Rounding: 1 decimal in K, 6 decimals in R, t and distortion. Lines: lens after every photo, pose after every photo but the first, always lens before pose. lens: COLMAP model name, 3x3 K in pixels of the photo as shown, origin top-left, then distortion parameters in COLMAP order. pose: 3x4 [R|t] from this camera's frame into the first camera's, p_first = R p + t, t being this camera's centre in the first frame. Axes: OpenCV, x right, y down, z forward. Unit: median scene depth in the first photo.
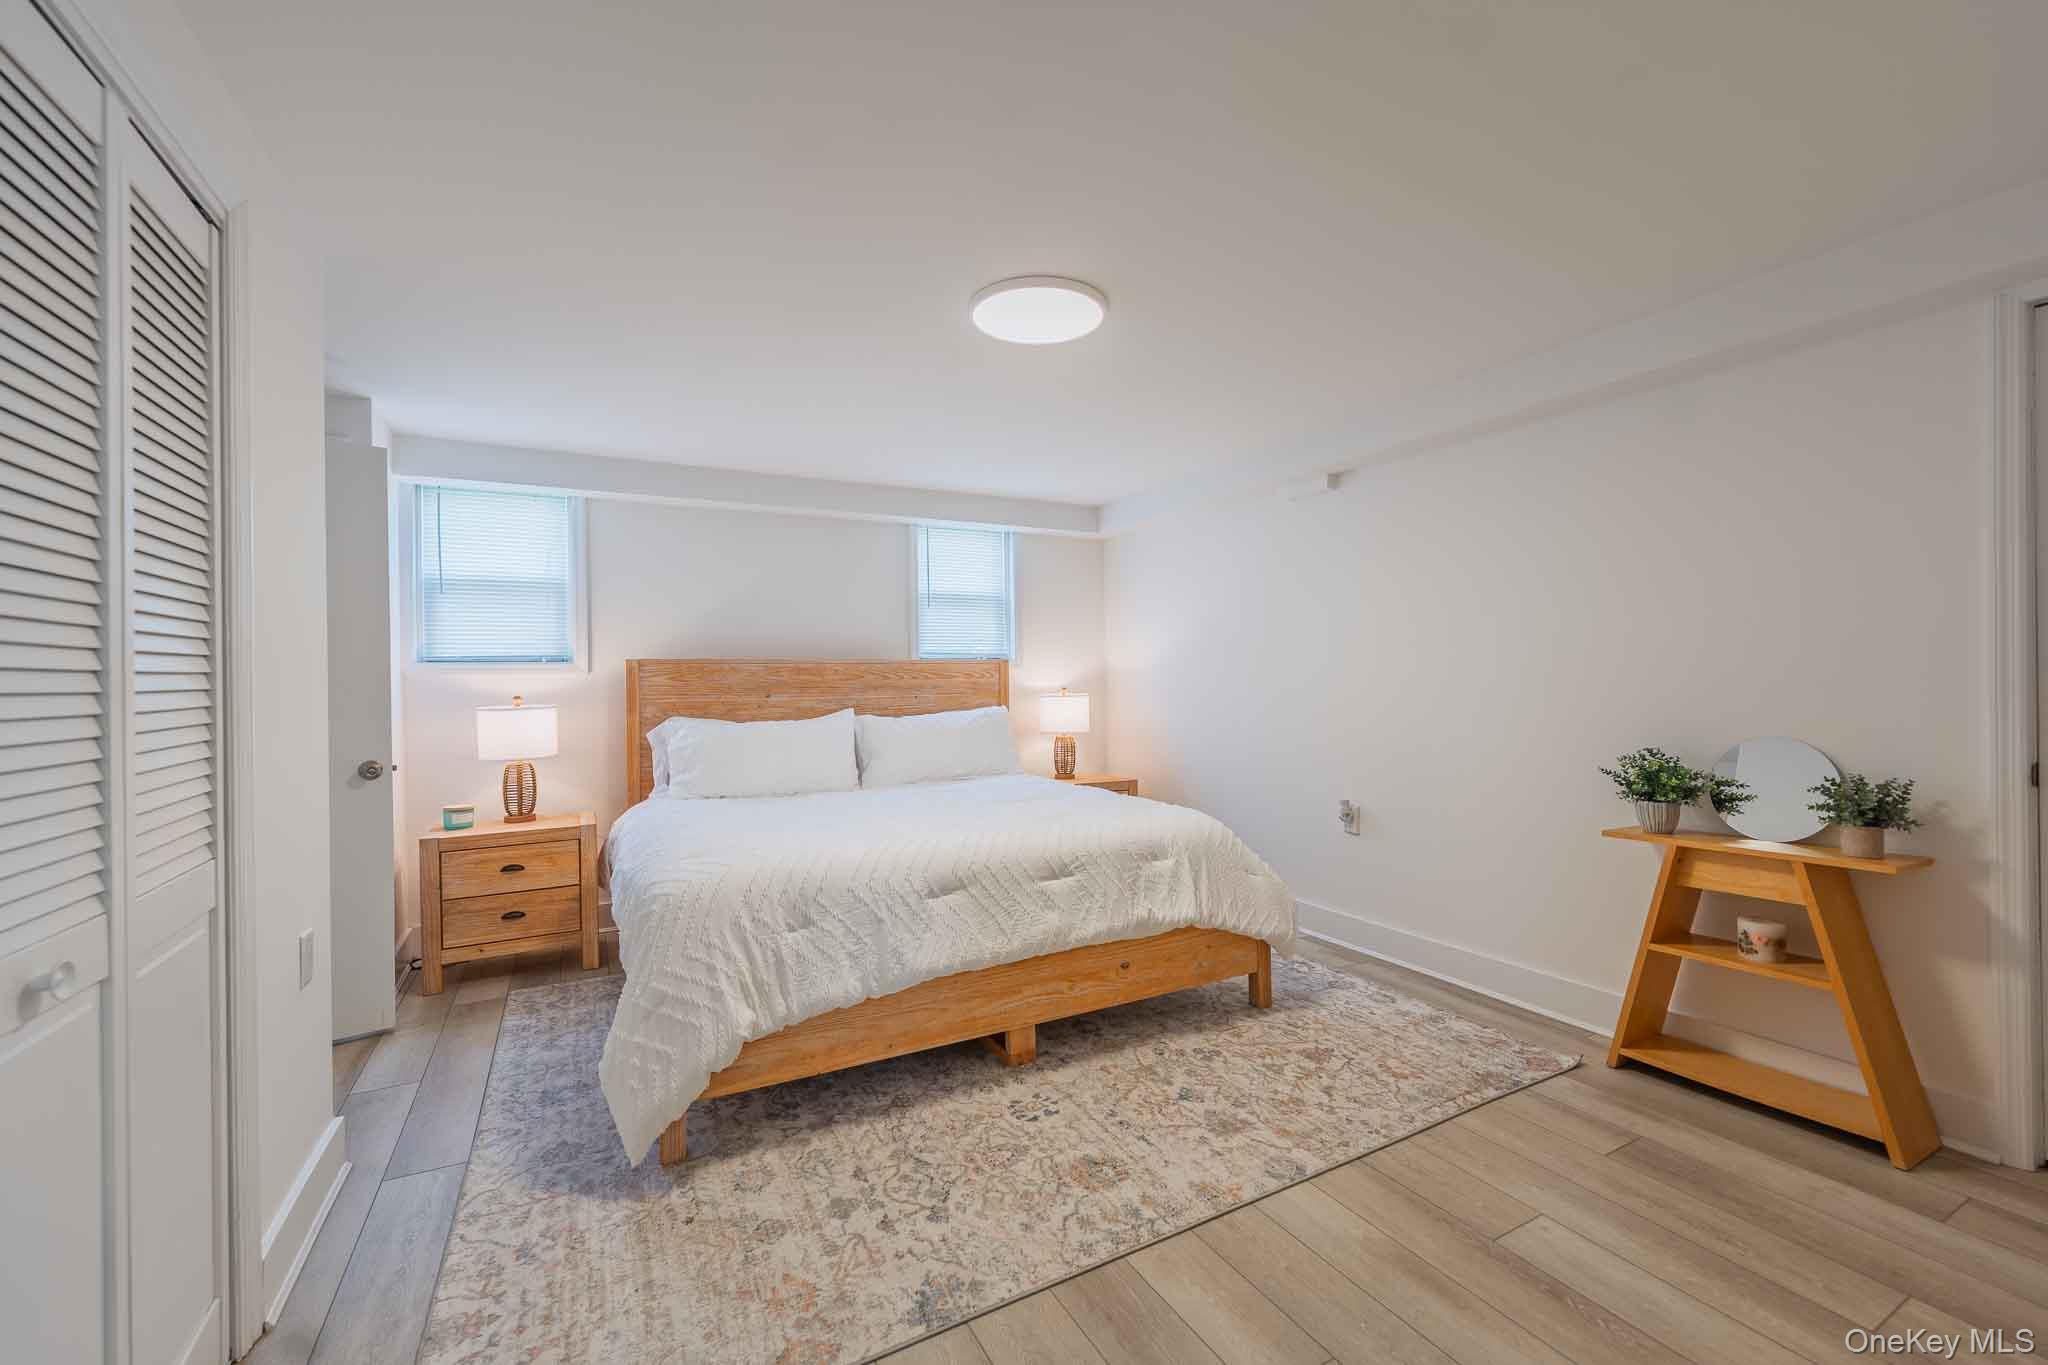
lens RADIAL K [[823.5, 0, 1018.6], [0, 823.5, 683.8], [0, 0, 1]] dist [0.003546, -0.004217]
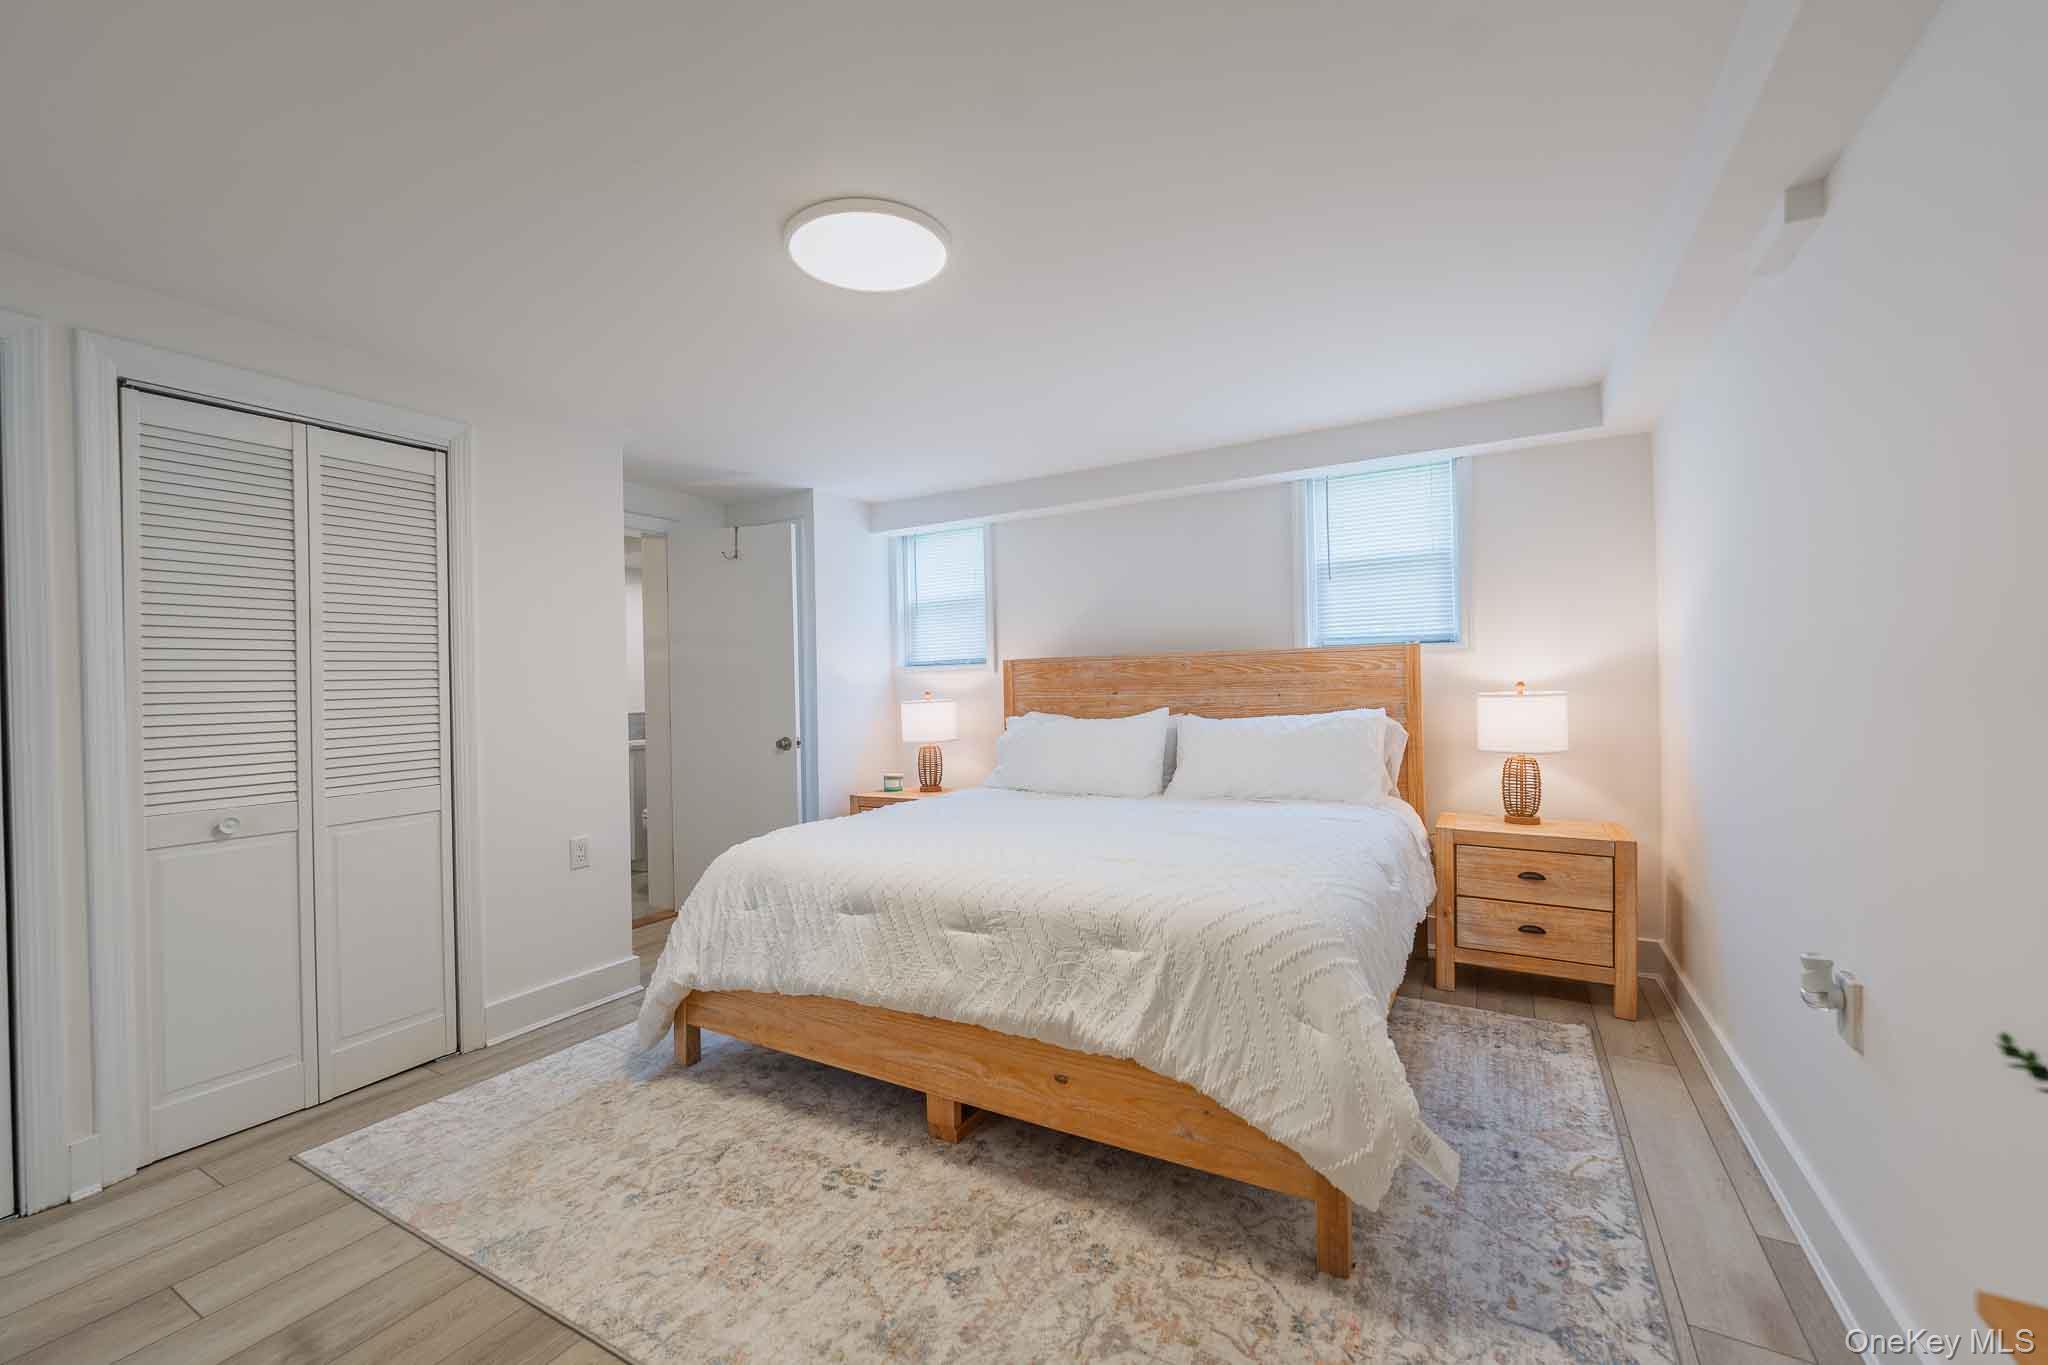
lens RADIAL K [[823.5, 0, 1018.6], [0, 823.5, 683.8], [0, 0, 1]] dist [0.003546, -0.004217]
pose [[0.533342, -0.000573, -0.845899, 0.675181], [0.016085, 0.999826, 0.009464, -0.010348], [0.845746, -0.018654, 0.533259, 0.554034]]
